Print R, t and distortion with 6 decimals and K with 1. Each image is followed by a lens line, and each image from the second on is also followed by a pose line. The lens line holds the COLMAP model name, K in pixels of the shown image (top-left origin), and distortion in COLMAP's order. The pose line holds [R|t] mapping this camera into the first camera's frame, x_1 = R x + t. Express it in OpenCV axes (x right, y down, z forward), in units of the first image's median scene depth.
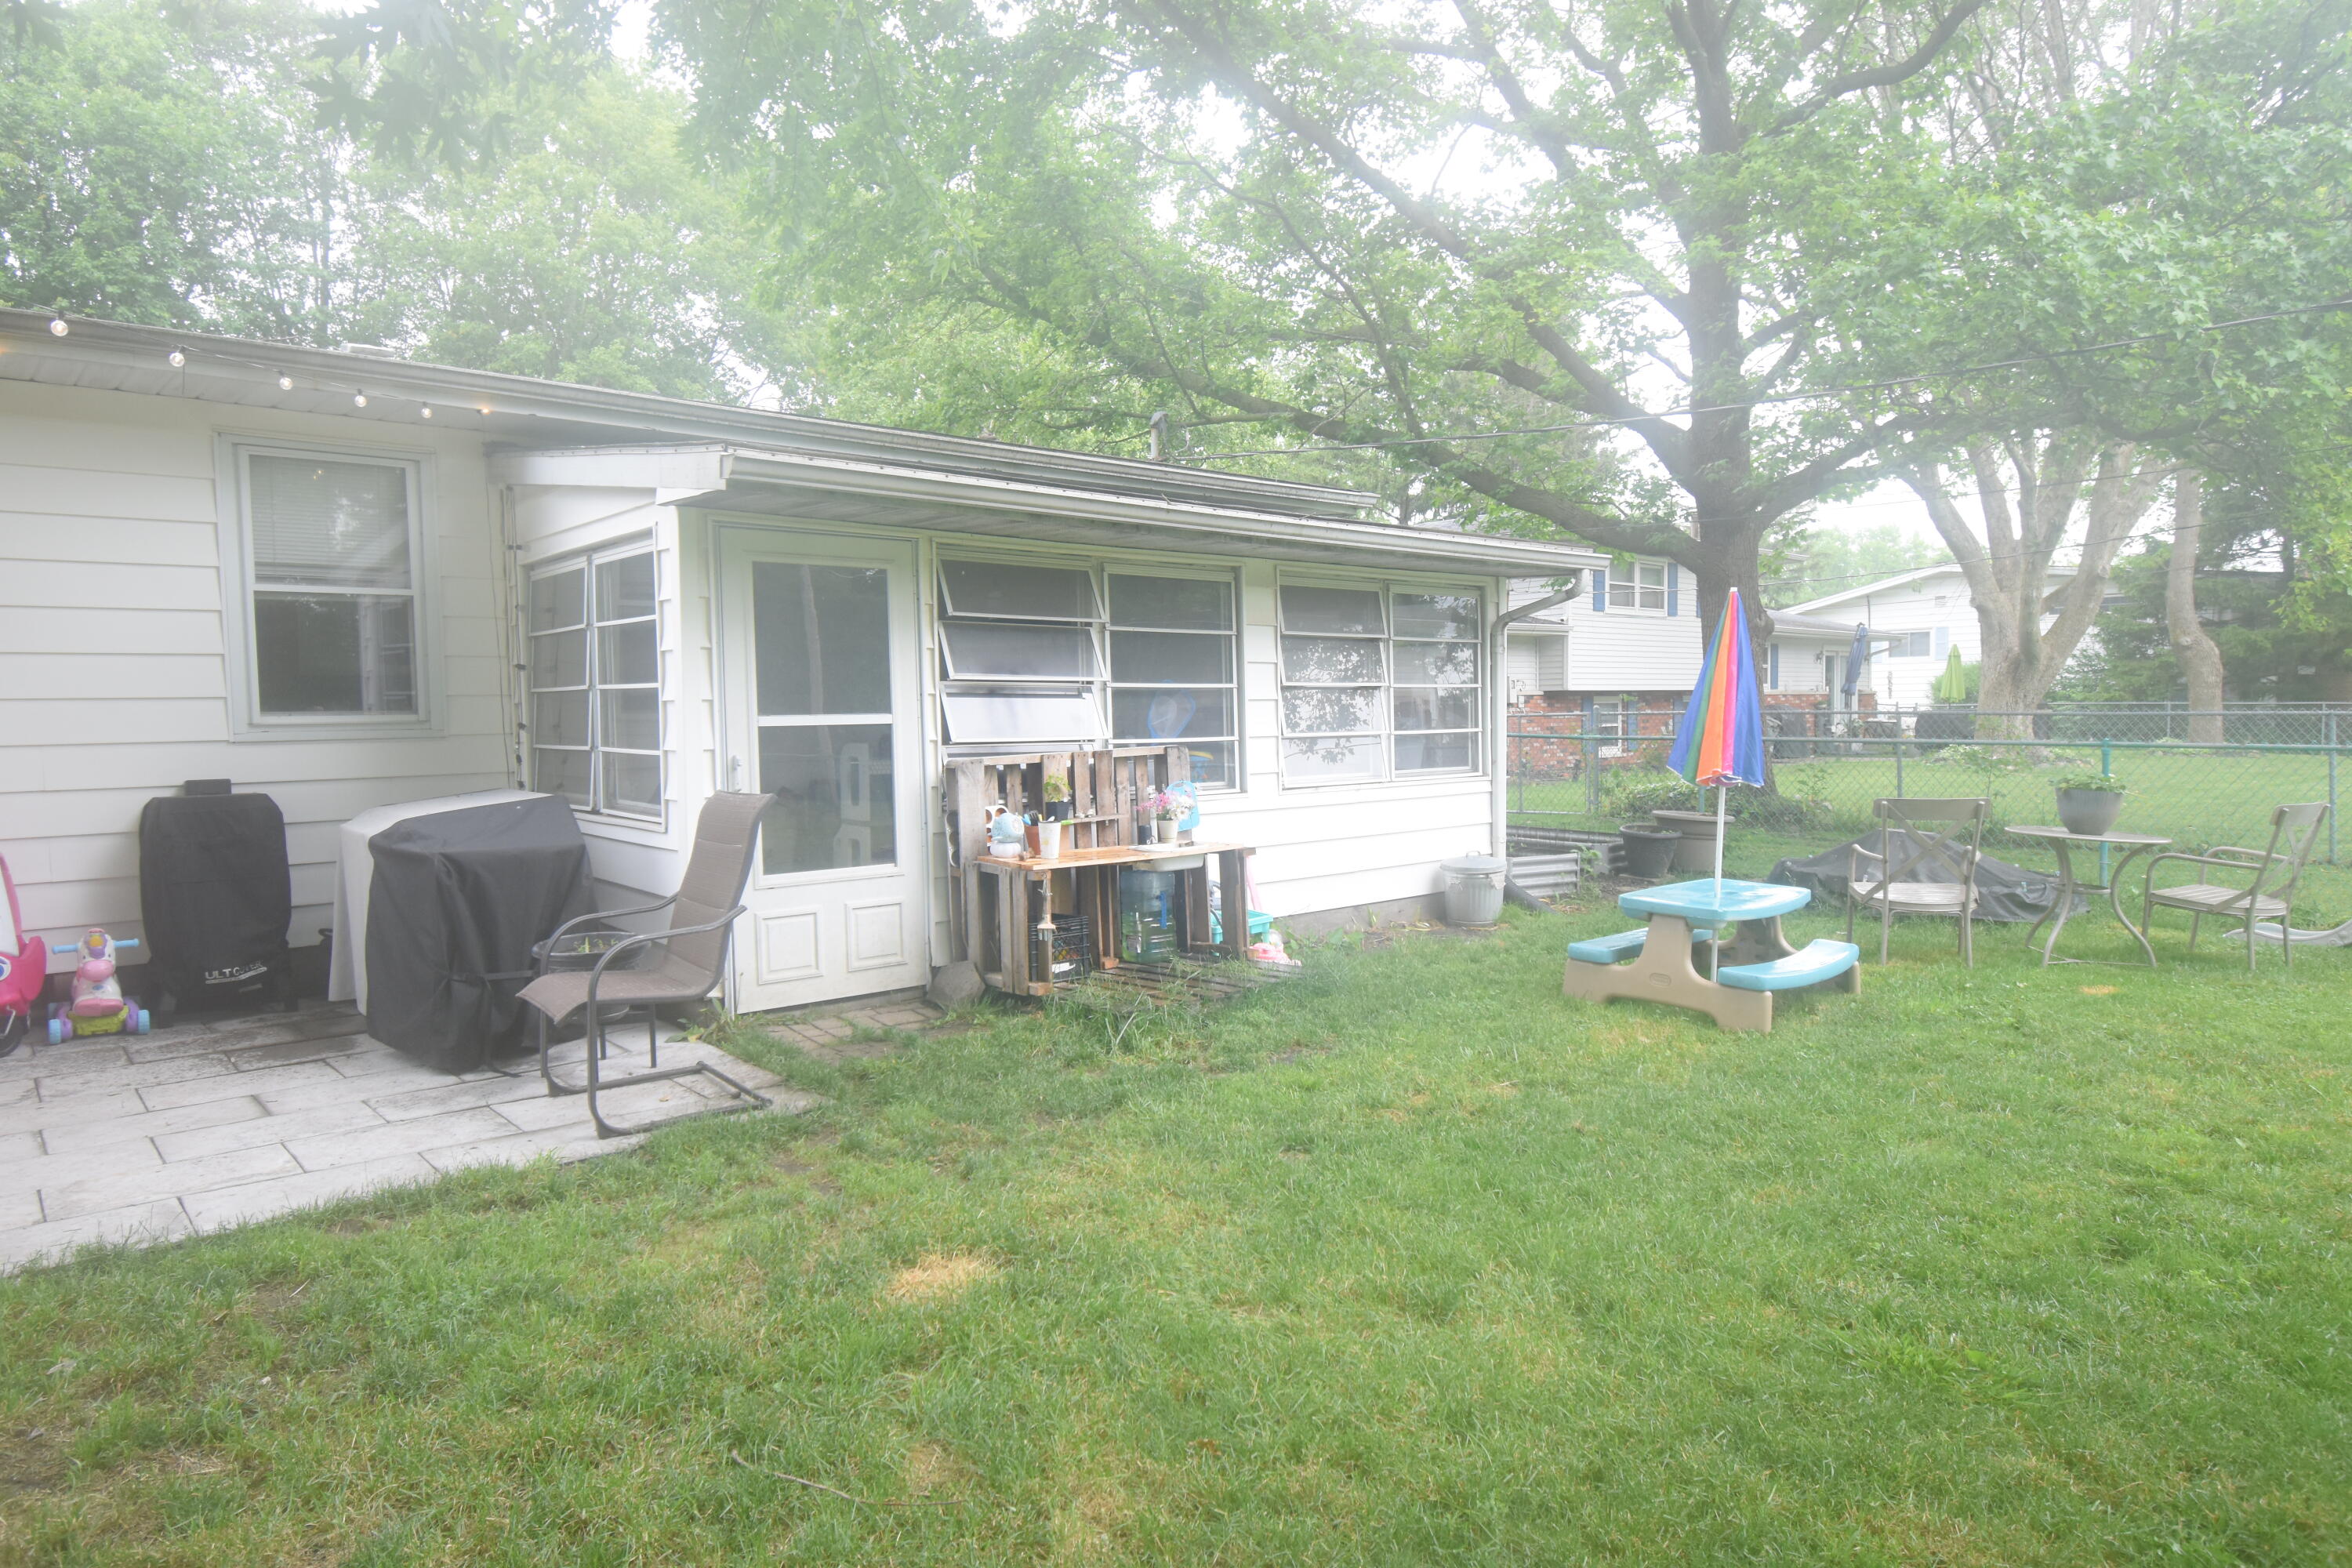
lens RADIAL K [[1404.0, 0, 1184.1], [0, 1404.0, 790.9], [0, 0, 1]] dist [-0.001157, -0.014495]
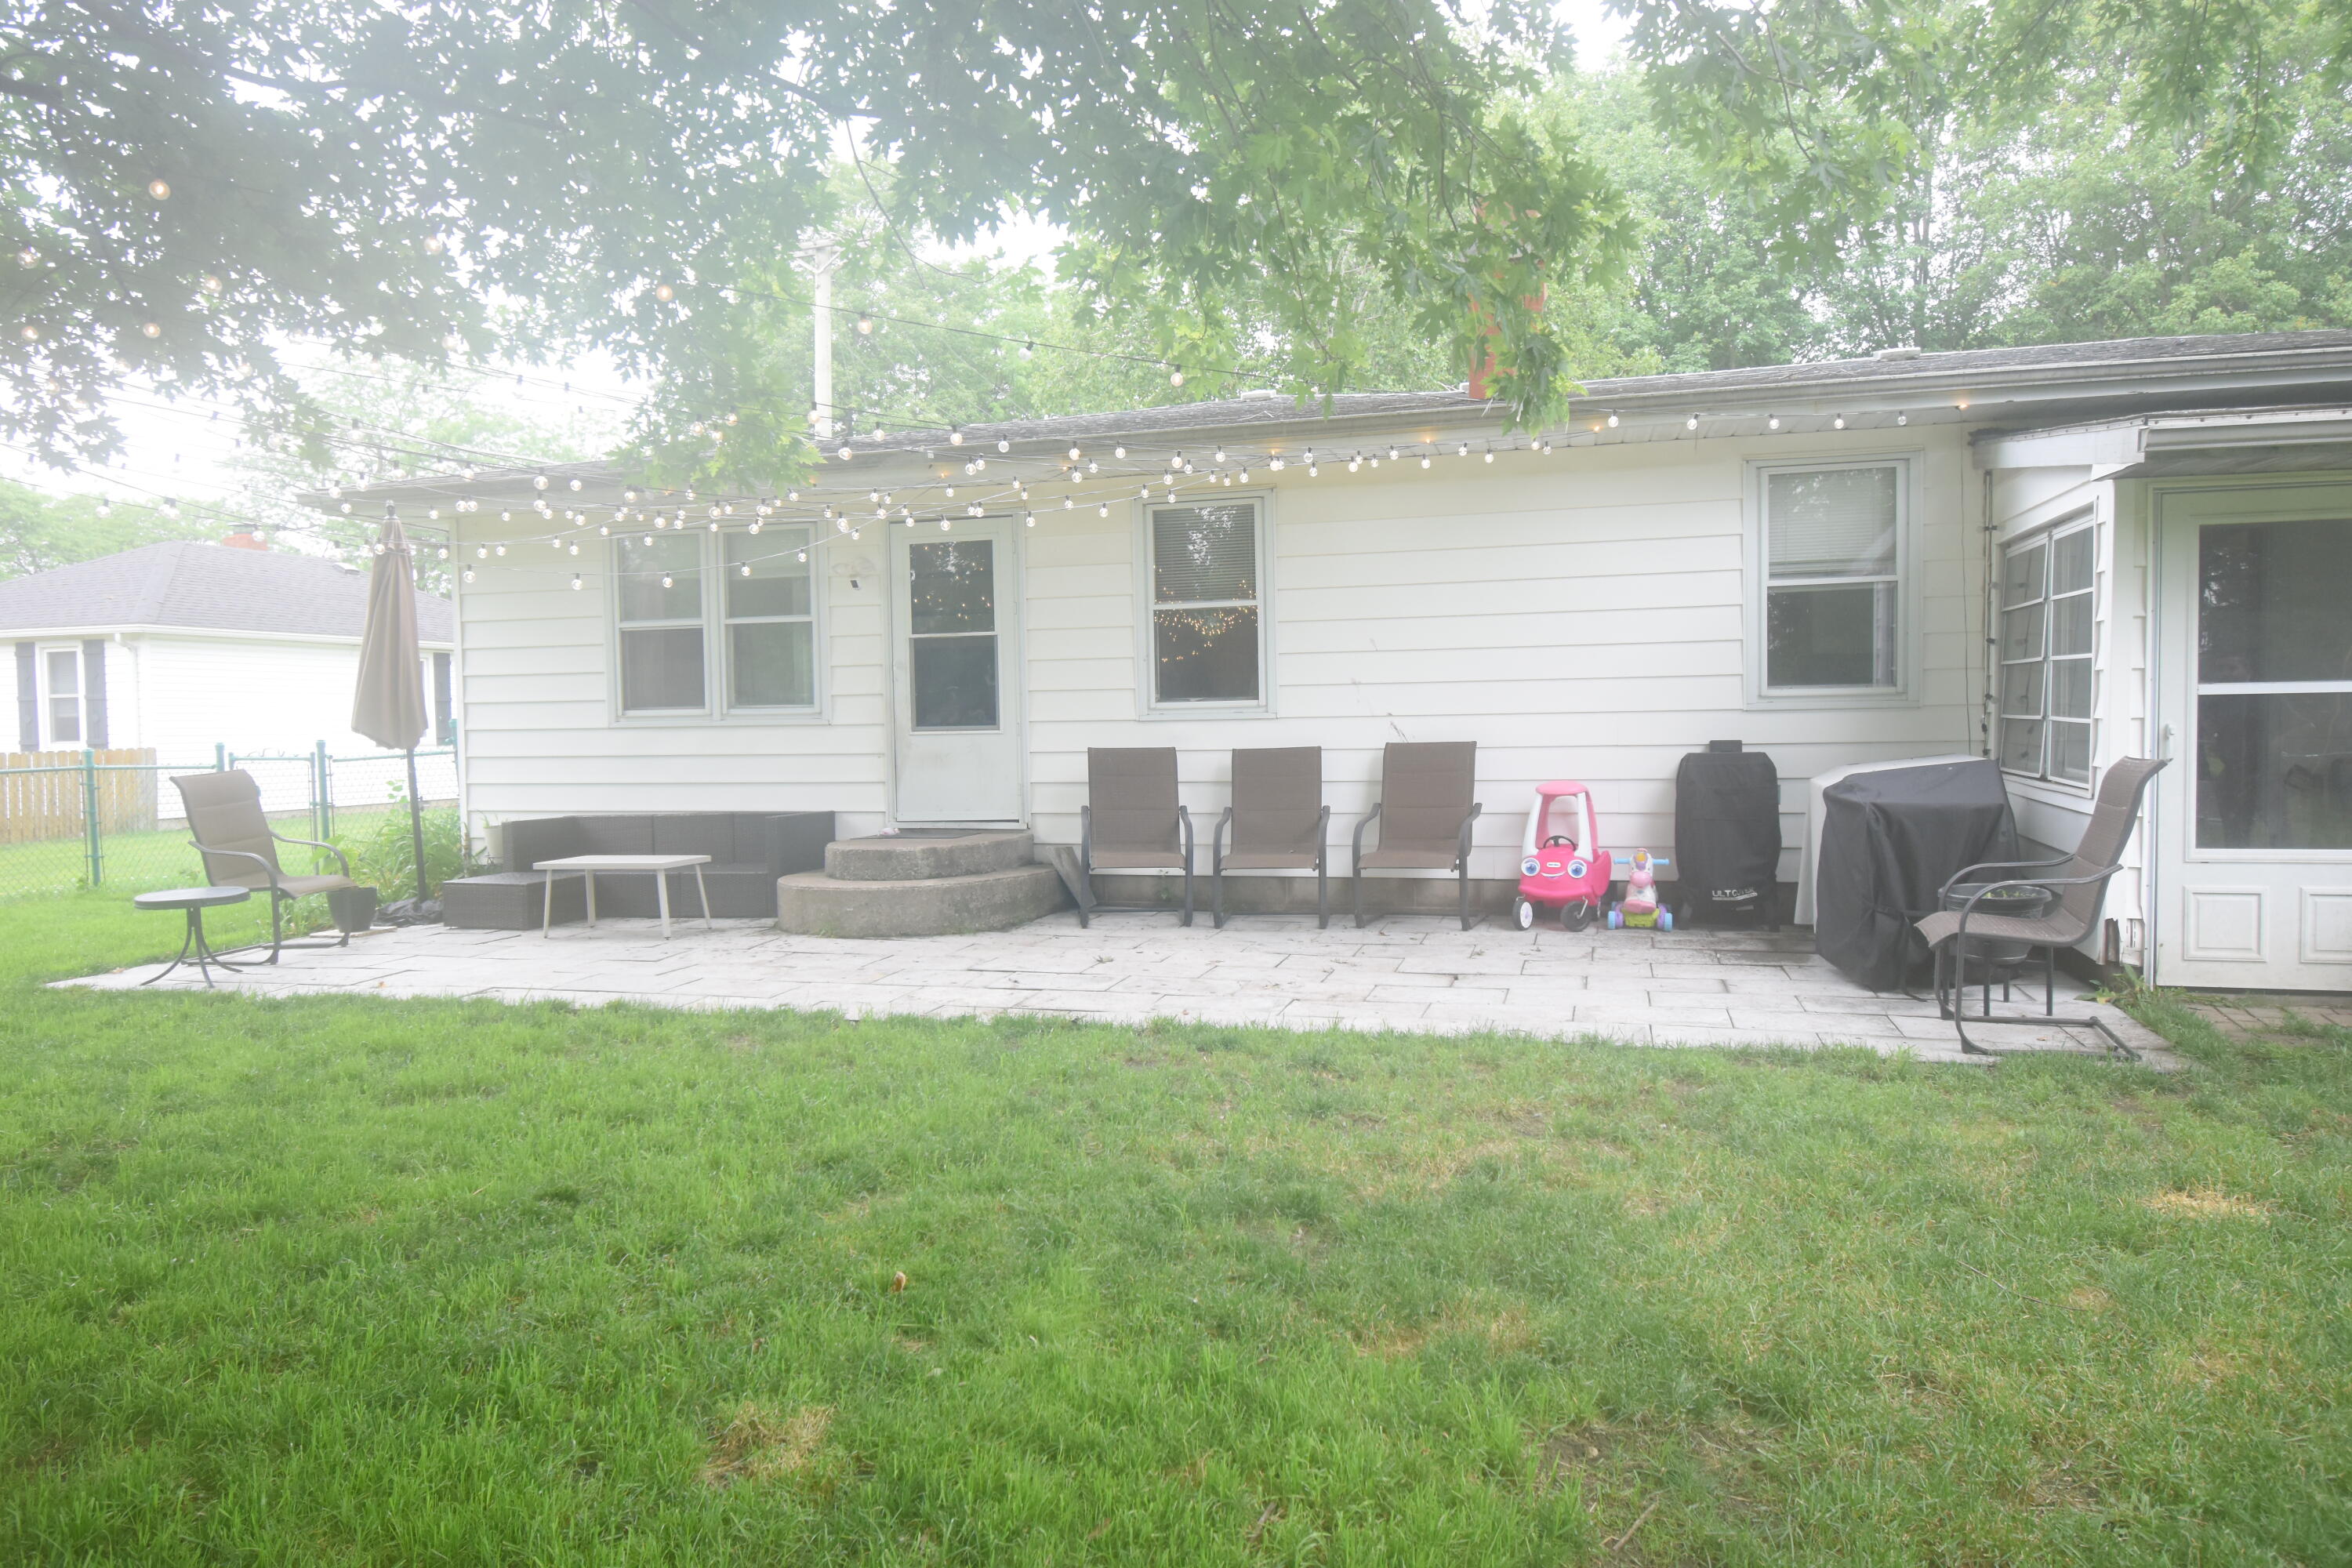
lens RADIAL K [[1480.6, 0, 1178.0], [0, 1480.6, 768.5], [0, 0, 1]] dist [0.001232, -0.004161]
pose [[0.534179, 0.037008, -0.844561, 0.180353], [-0.039701, 0.999037, 0.018666, 0.013476], [0.844438, 0.023558, 0.535134, -0.138094]]
